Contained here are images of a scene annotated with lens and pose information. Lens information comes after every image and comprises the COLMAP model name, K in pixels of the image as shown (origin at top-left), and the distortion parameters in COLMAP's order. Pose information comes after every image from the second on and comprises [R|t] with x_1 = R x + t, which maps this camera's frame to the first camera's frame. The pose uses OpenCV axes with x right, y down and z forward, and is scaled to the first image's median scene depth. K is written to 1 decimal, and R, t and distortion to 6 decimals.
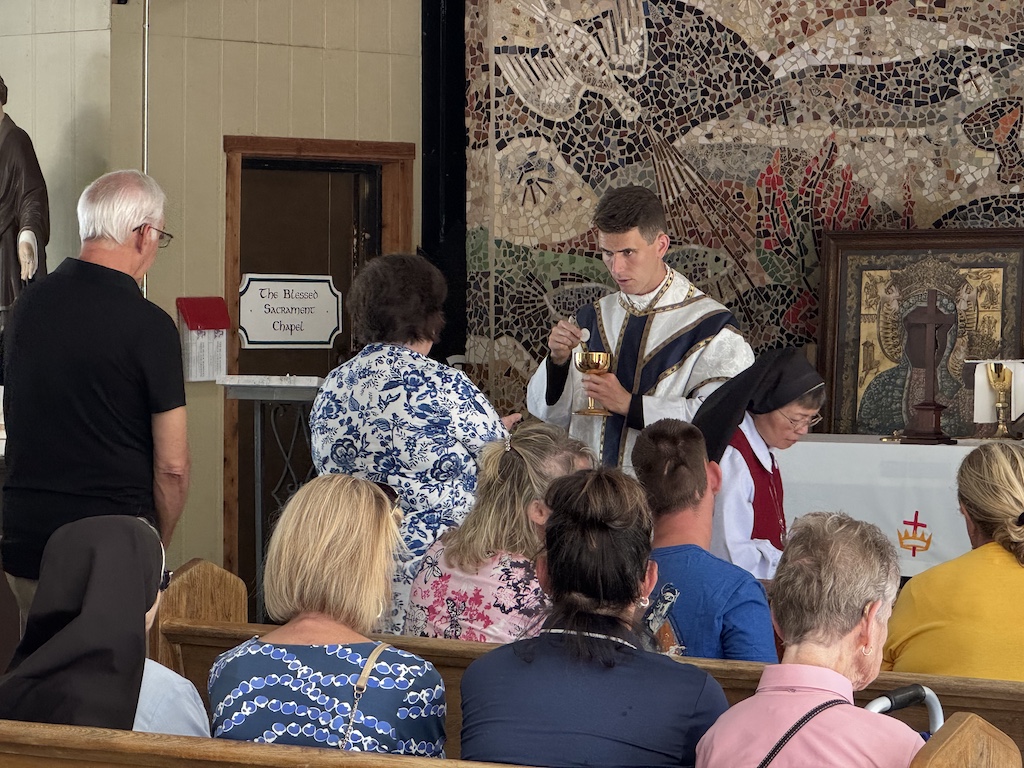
lens RADIAL K [[3823.0, 0, 512.0], [0, 3823.0, 384.5], [0, 0, 1]] dist [0.185387, 0.000000]
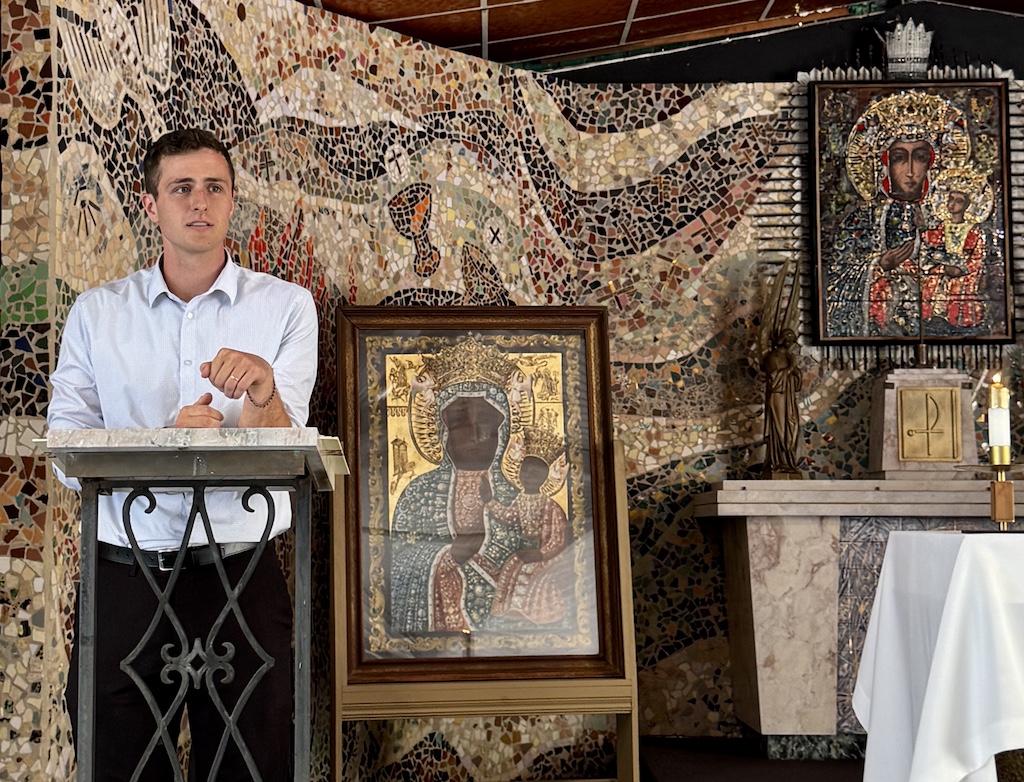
lens RADIAL K [[2154.0, 0, 517.9], [0, 2154.0, 328.1], [0, 0, 1]] dist [0.181529, 0.000000]
pose [[0.812324, 0.041931, 0.581697, -0.159025], [0.017508, 0.995209, -0.096188, 0.010288], [-0.582944, 0.088320, 0.807698, 0.605268]]
